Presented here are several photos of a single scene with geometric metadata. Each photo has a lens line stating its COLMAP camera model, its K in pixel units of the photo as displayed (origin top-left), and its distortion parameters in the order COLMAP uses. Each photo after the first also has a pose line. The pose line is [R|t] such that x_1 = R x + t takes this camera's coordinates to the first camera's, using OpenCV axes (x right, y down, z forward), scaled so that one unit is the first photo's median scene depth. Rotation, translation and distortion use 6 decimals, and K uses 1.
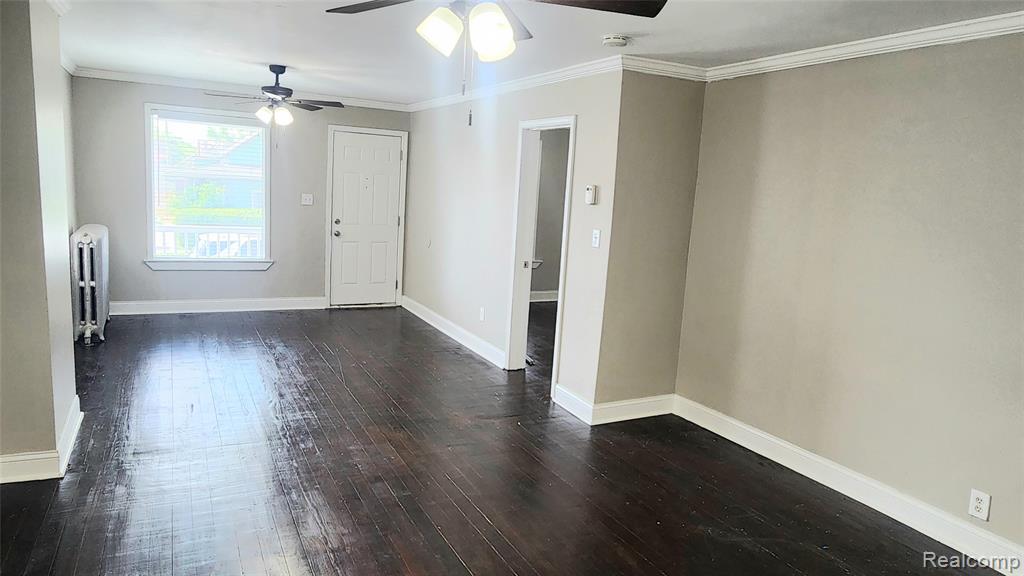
lens RADIAL K [[683.3, 0, 512.2], [0, 683.3, 293.2], [0, 0, 1]] dist [0.007184, 0.000773]
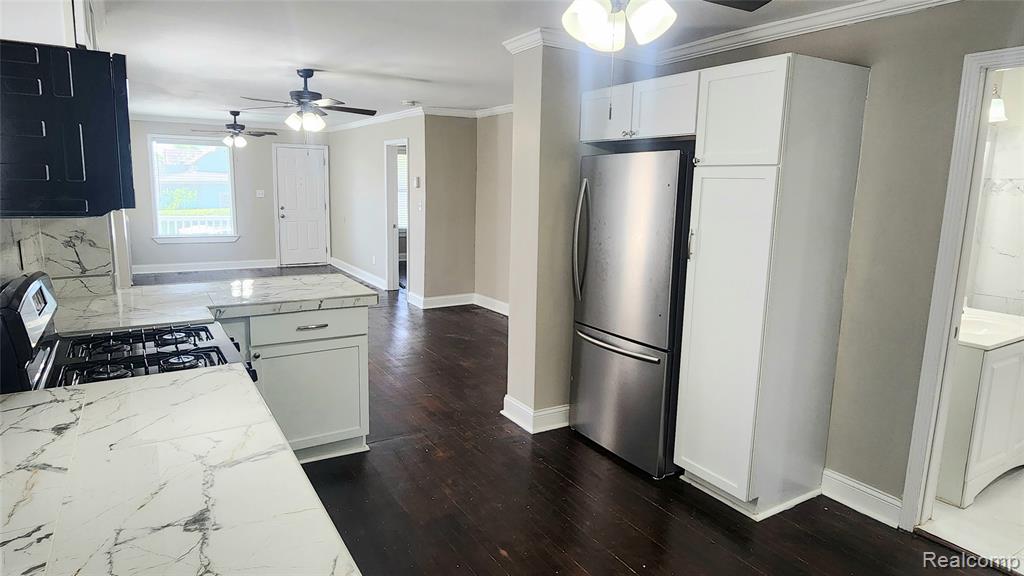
lens RADIAL K [[610.7, 0, 512.0], [0, 610.7, 280.3], [0, 0, 1]] dist [-0.006978, -0.000517]
pose [[0.995860, -0.049452, 0.076272, 0.172687], [0.048923, 0.998764, 0.008793, 0.084669], [-0.076613, -0.005025, 0.997048, -0.471058]]
